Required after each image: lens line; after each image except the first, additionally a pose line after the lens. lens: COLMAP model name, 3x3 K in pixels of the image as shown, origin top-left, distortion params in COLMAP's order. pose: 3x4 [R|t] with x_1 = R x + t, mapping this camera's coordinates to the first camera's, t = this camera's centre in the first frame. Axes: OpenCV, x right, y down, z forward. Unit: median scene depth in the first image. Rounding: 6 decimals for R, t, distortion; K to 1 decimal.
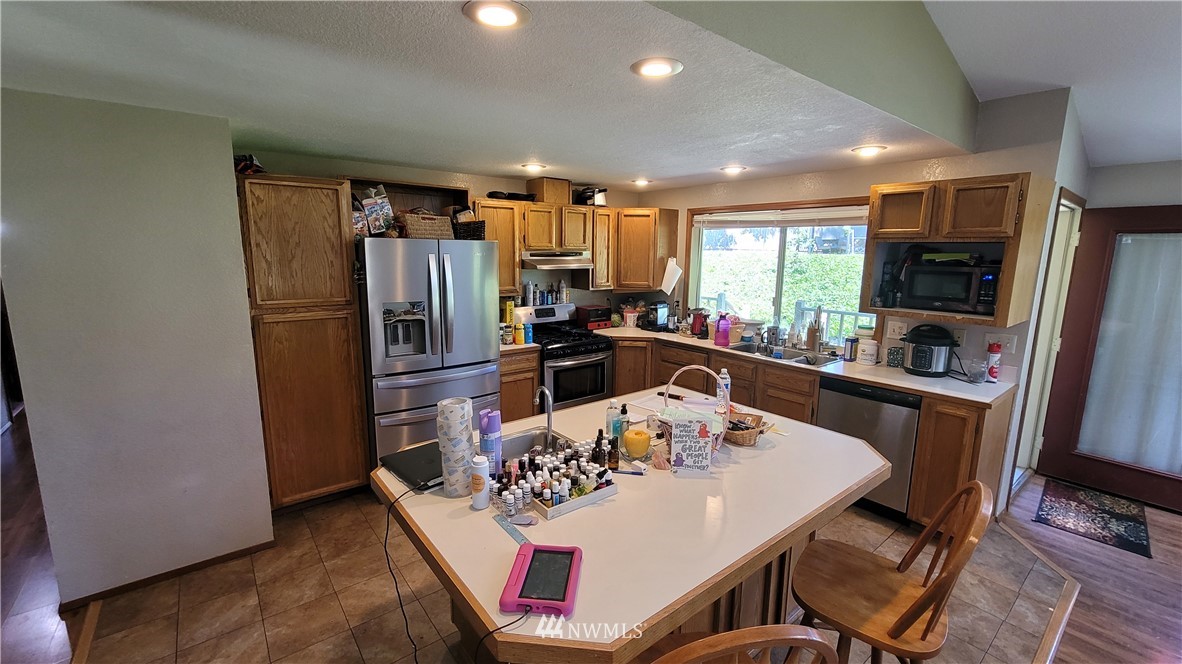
lens RADIAL K [[485.6, 0, 591.0], [0, 485.6, 332.0], [0, 0, 1]] dist [0.002469, 0.000183]
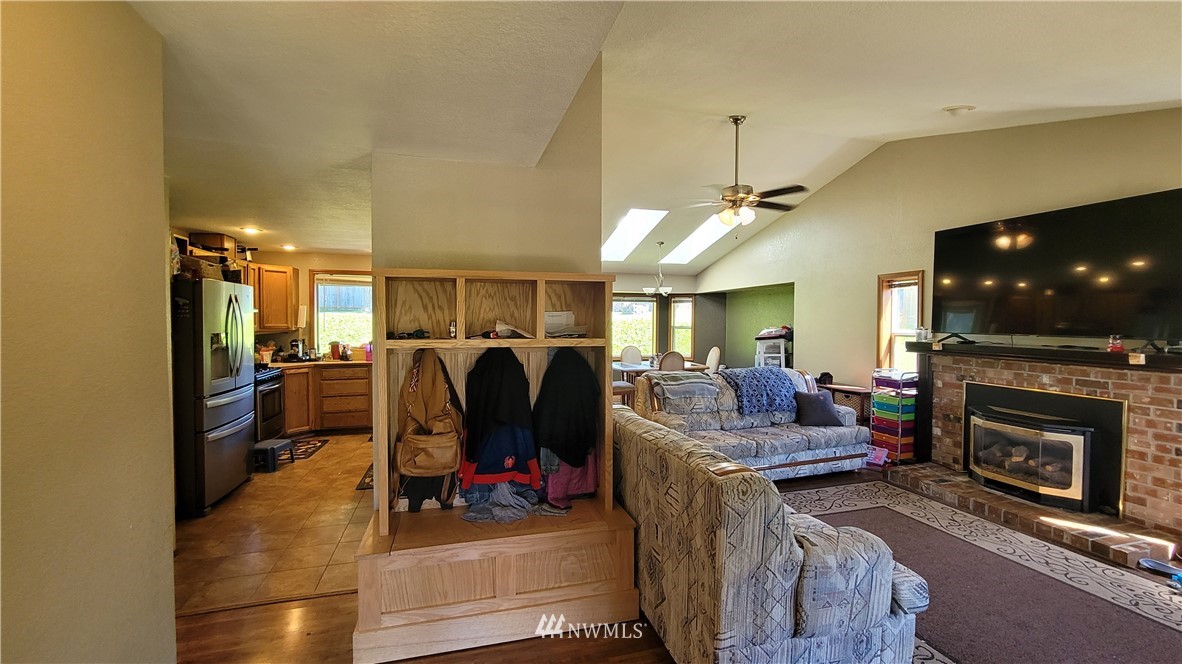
lens RADIAL K [[485.6, 0, 591.0], [0, 485.6, 332.0], [0, 0, 1]] dist [0.002469, 0.000183]
pose [[0.382053, -0.031988, 0.923586, -0.790108], [0.154965, 0.987467, -0.029903, 0.080601], [-0.911055, 0.154548, 0.382222, -0.198224]]
